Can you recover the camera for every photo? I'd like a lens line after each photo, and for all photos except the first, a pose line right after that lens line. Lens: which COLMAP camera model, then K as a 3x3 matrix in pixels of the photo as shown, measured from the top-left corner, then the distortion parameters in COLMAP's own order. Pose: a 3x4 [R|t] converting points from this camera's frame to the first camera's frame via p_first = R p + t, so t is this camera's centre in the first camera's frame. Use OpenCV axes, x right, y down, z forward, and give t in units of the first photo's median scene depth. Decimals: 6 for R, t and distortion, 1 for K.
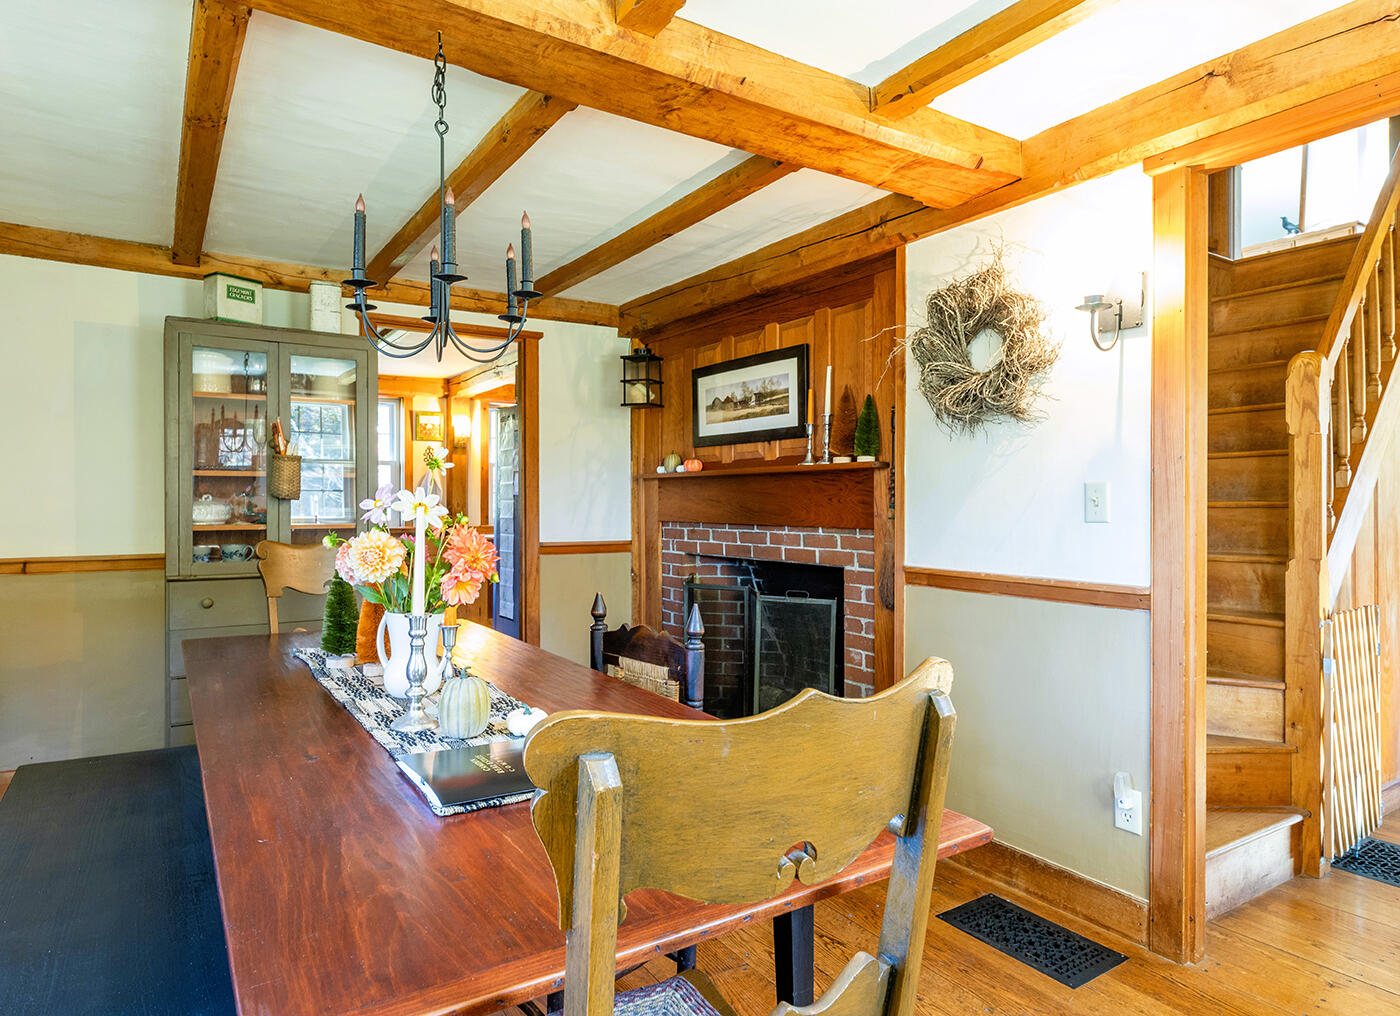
lens RADIAL K [[825.7, 0, 606.5], [0, 825.7, 507.0], [0, 0, 1]] dist [-0.002301, 0.000069]
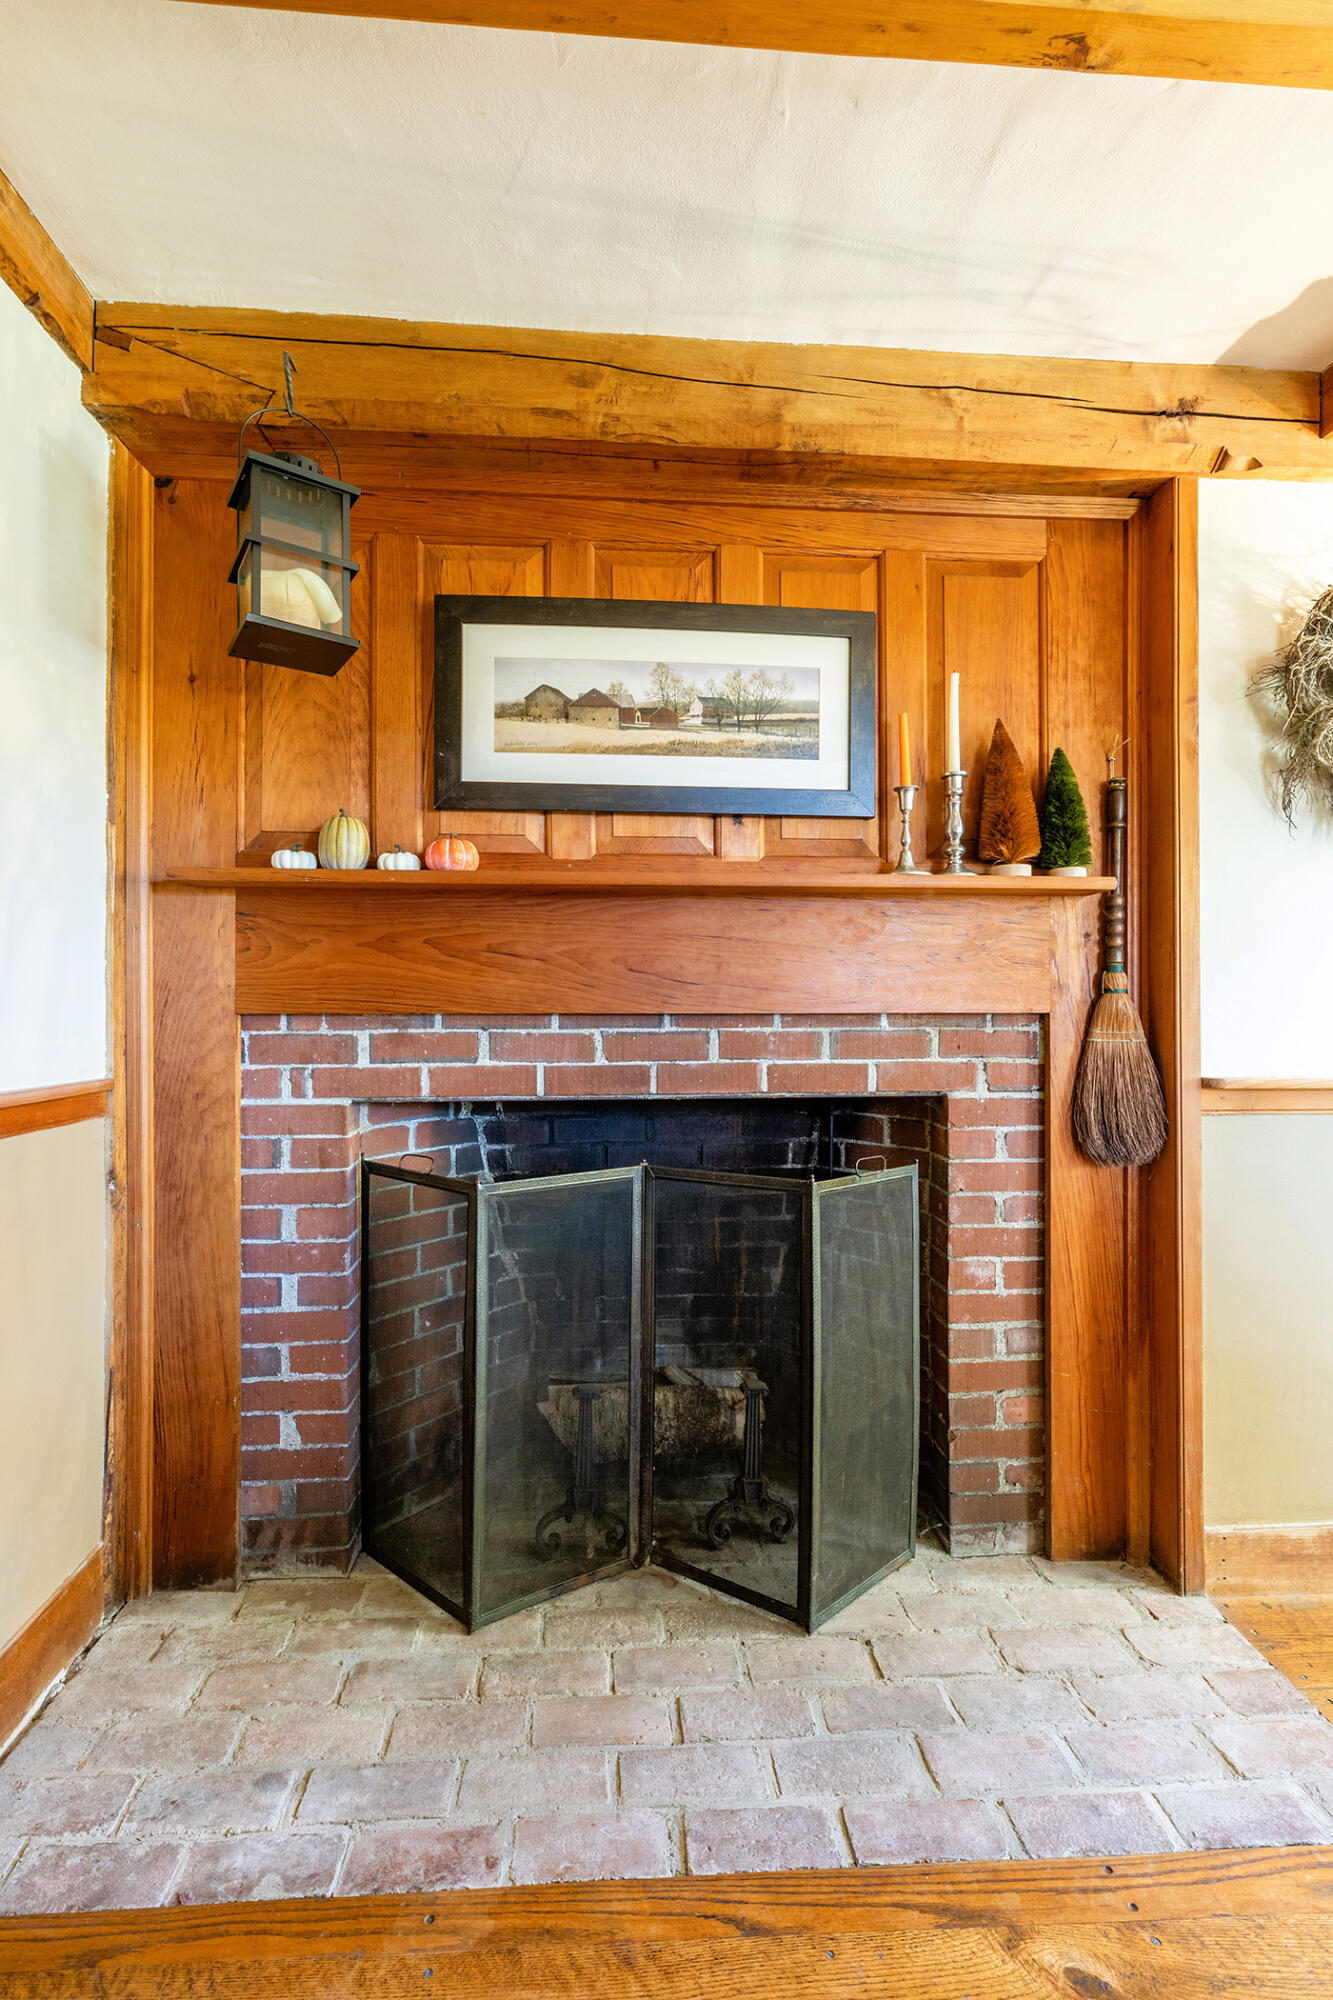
lens RADIAL K [[908.9, 0, 666.5], [0, 908.9, 1000.0], [0, 0, 1]] dist [0.002137, 0.000431]
pose [[0.414751, 0.006370, 0.909912, -0.236603], [0.004776, 0.999946, -0.009177, 0.018246], [-0.909922, 0.008152, 0.414699, 0.805912]]
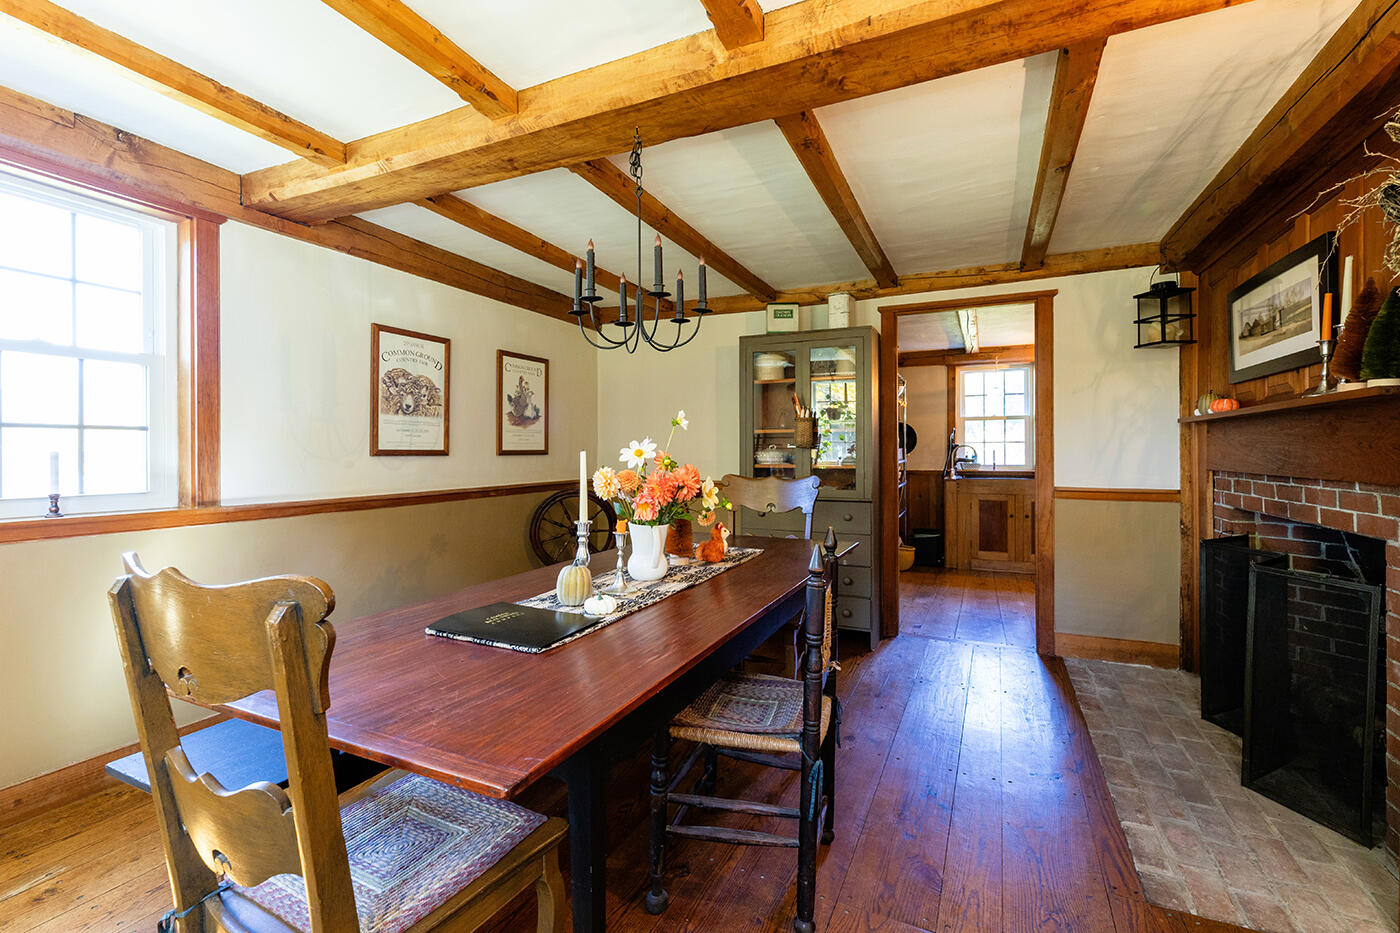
lens RADIAL K [[587.3, 0, 697.3], [0, 587.3, 454.0], [0, 0, 1]] dist [0.000191, 0.000290]
pose [[0.576619, 0.001624, -0.817012, 0.310087], [-0.001606, 0.999998, 0.000855, 0.000436], [0.817012, 0.000819, 0.576621, 0.213731]]
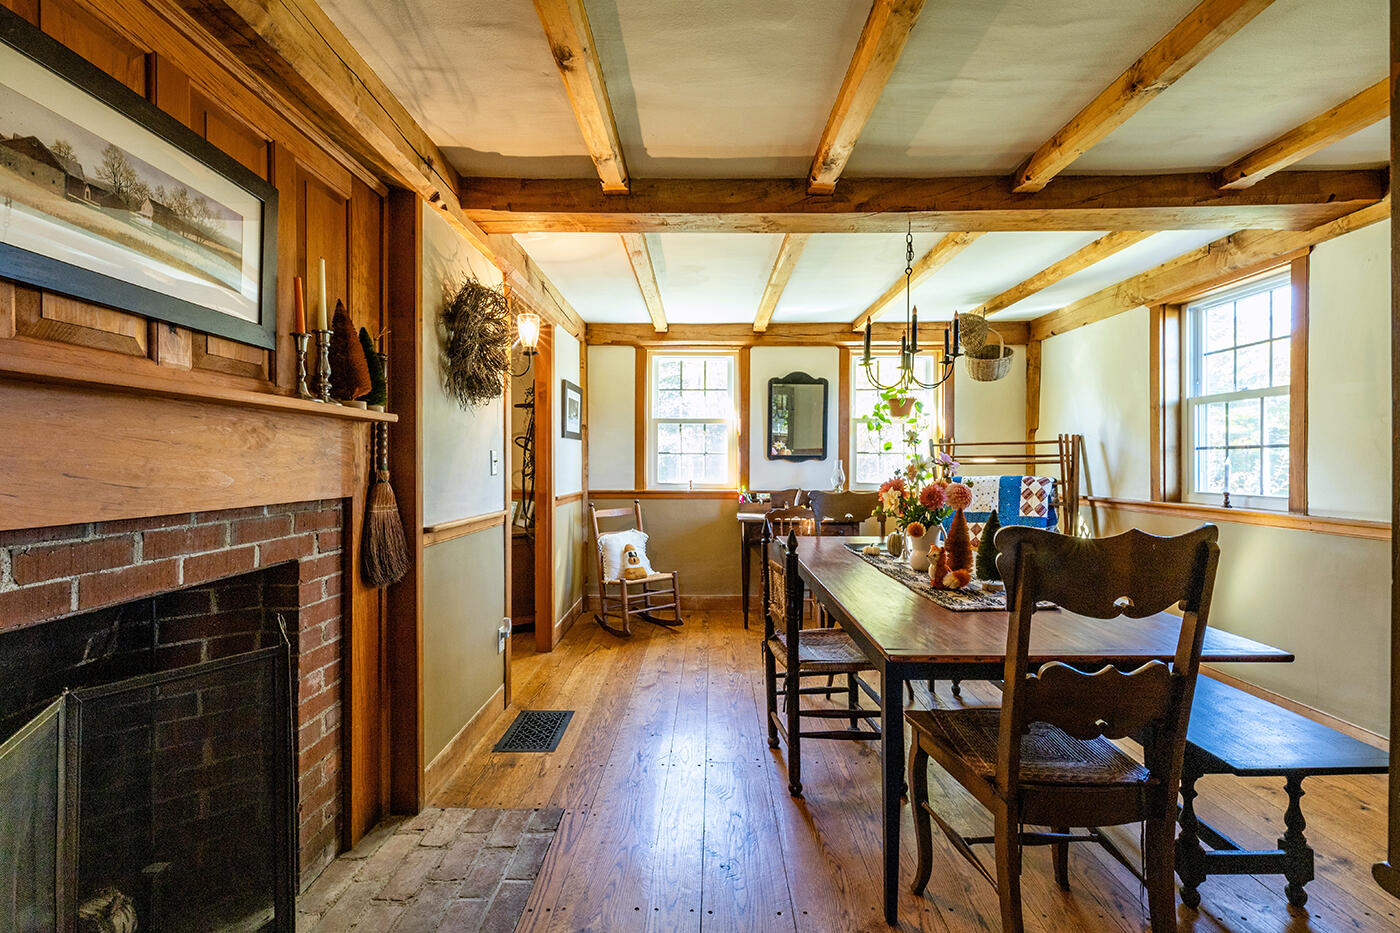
lens RADIAL K [[603.9, 0, 704.9], [0, 603.9, 464.9], [0, 0, 1]] dist [-0.000959, -0.000310]
pose [[-0.878925, -0.003381, 0.476949, -0.203542], [0.000576, 0.999967, 0.008149, -0.007011], [-0.476960, 0.007437, -0.878893, 1.104918]]
